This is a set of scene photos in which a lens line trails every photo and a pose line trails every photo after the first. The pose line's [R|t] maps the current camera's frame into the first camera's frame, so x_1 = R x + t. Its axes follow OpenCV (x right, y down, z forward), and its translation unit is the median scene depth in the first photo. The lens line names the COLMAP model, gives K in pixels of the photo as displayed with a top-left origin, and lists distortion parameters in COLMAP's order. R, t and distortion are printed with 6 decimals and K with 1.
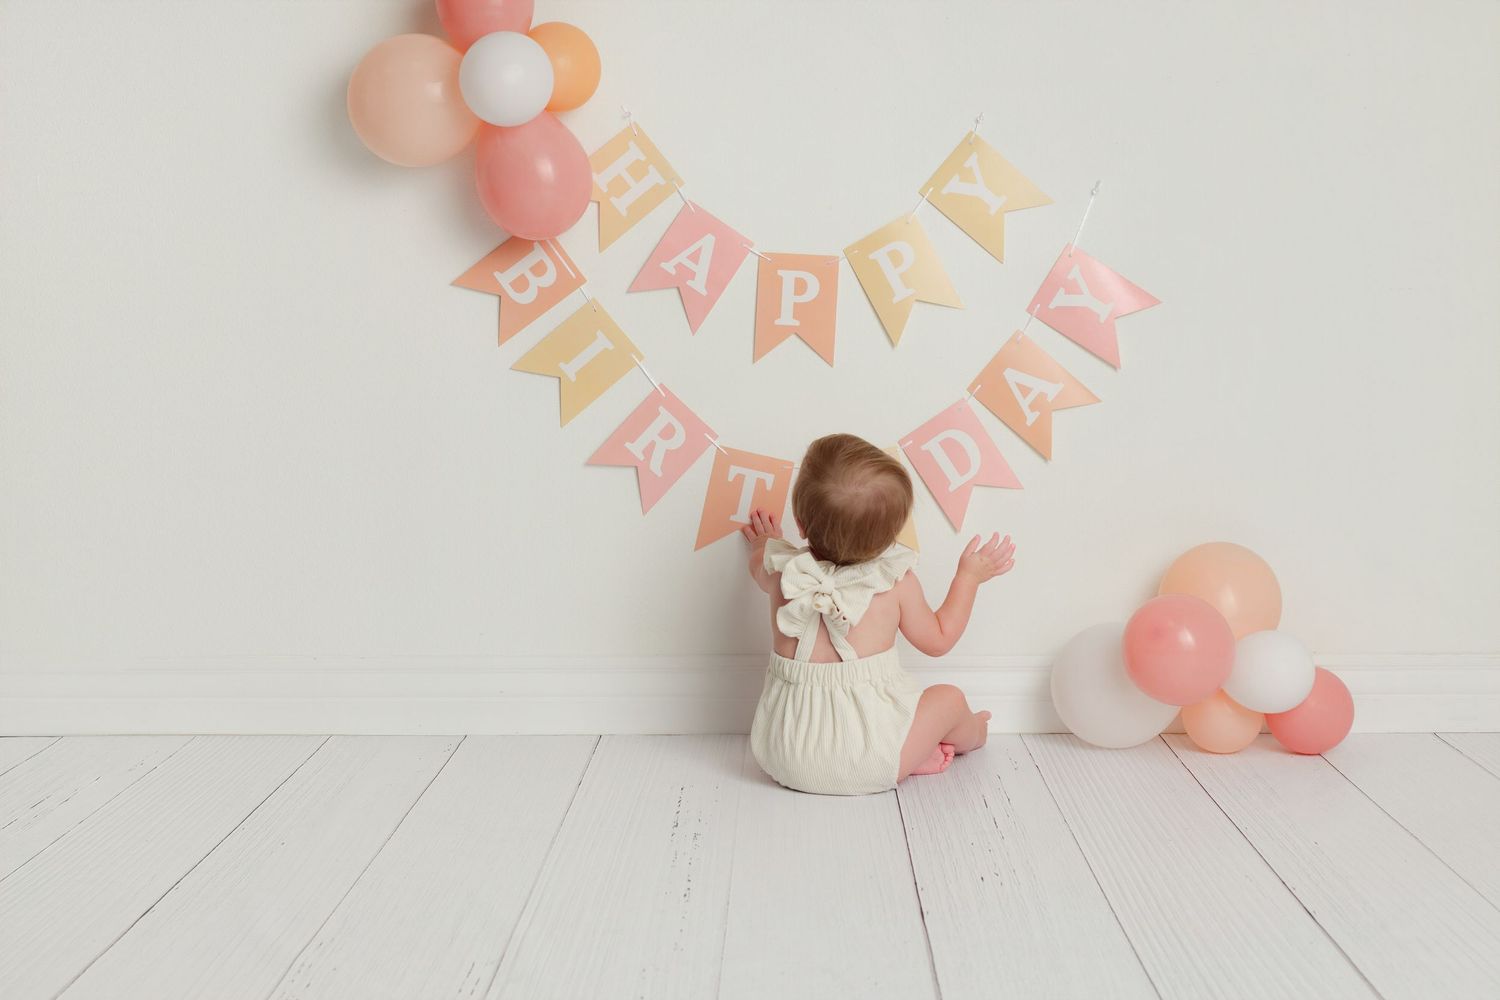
lens RADIAL K [[2070.6, 0, 722.9], [0, 2070.6, 500.4], [0, 0, 1]] dist [0.023209, 0.000000]
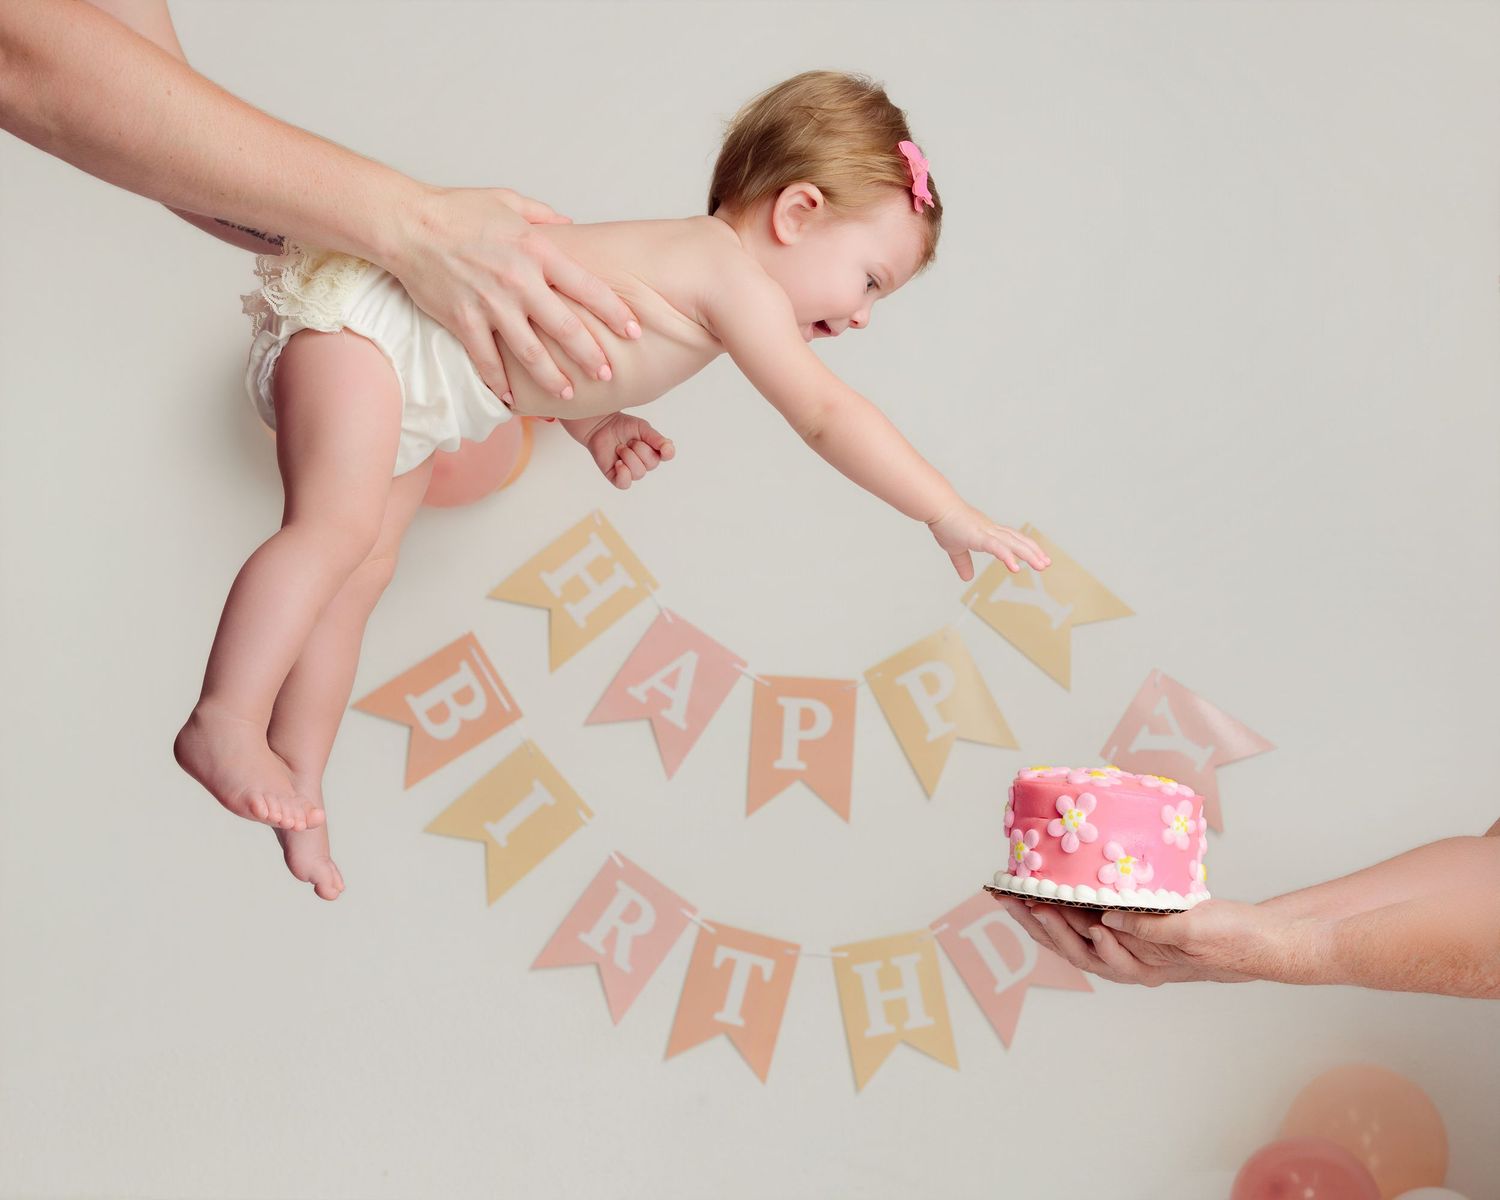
lens RADIAL K [[1985.1, 0, 743.1], [0, 1985.1, 598.6], [0, 0, 1]] dist [0.005772, 0.000000]
pose [[0.999828, 0.007709, -0.016855, 0.025516], [-0.009990, 0.990139, -0.139733, -0.043886], [0.015612, 0.139878, 0.990046, 0.258836]]
